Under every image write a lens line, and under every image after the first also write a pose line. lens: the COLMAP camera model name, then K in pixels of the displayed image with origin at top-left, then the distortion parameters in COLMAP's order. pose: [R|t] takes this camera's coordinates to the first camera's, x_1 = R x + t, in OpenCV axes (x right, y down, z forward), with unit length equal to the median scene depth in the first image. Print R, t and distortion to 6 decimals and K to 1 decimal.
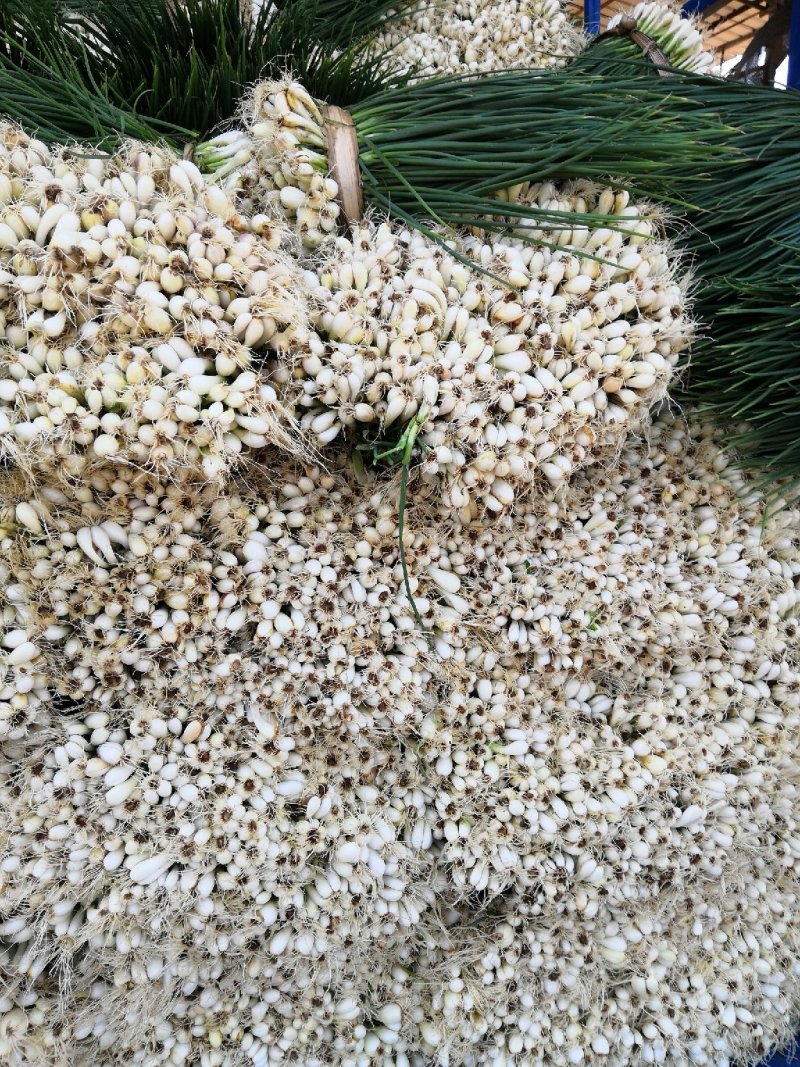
lens RADIAL K [[815.0, 0, 400.0], [0, 815.0, 533.5], [0, 0, 1]] dist [0.066538, -0.096228]
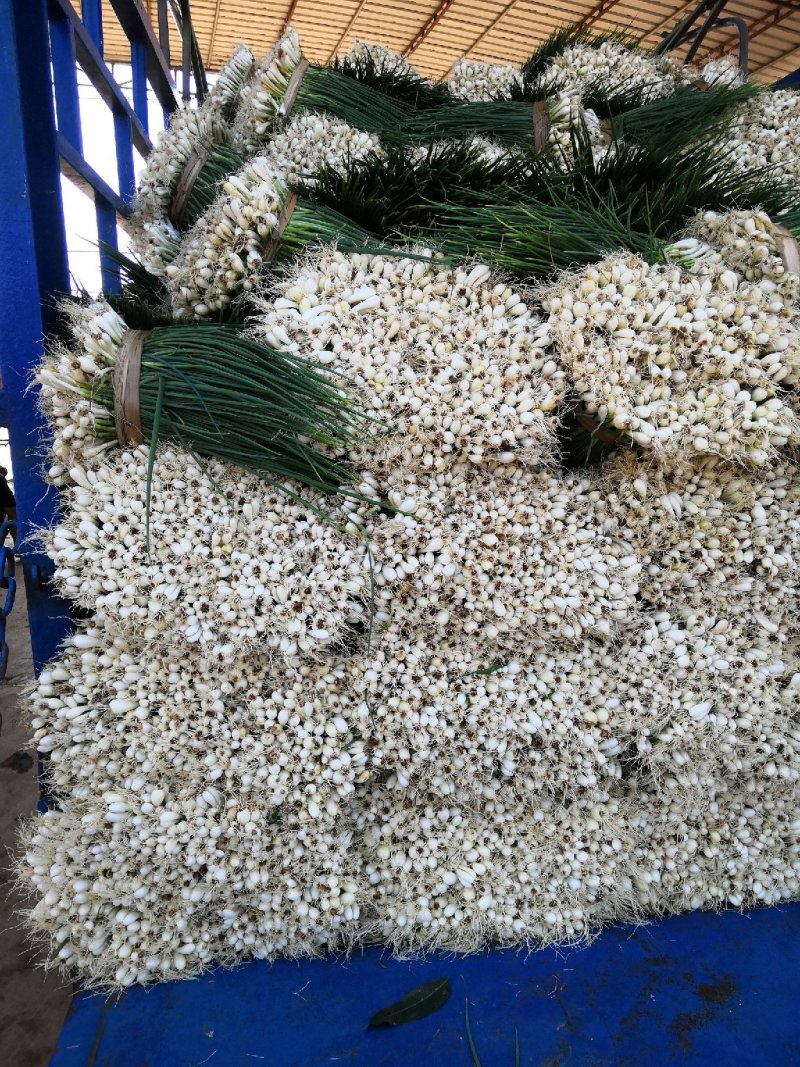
lens RADIAL K [[815.0, 0, 400.0], [0, 815.0, 533.5], [0, 0, 1]] dist [0.066538, -0.096228]
pose [[0.993845, 0.010084, -0.110317, -0.693067], [-0.014126, 0.999255, -0.035925, 0.128374], [0.109872, 0.037262, 0.993247, -0.639565]]
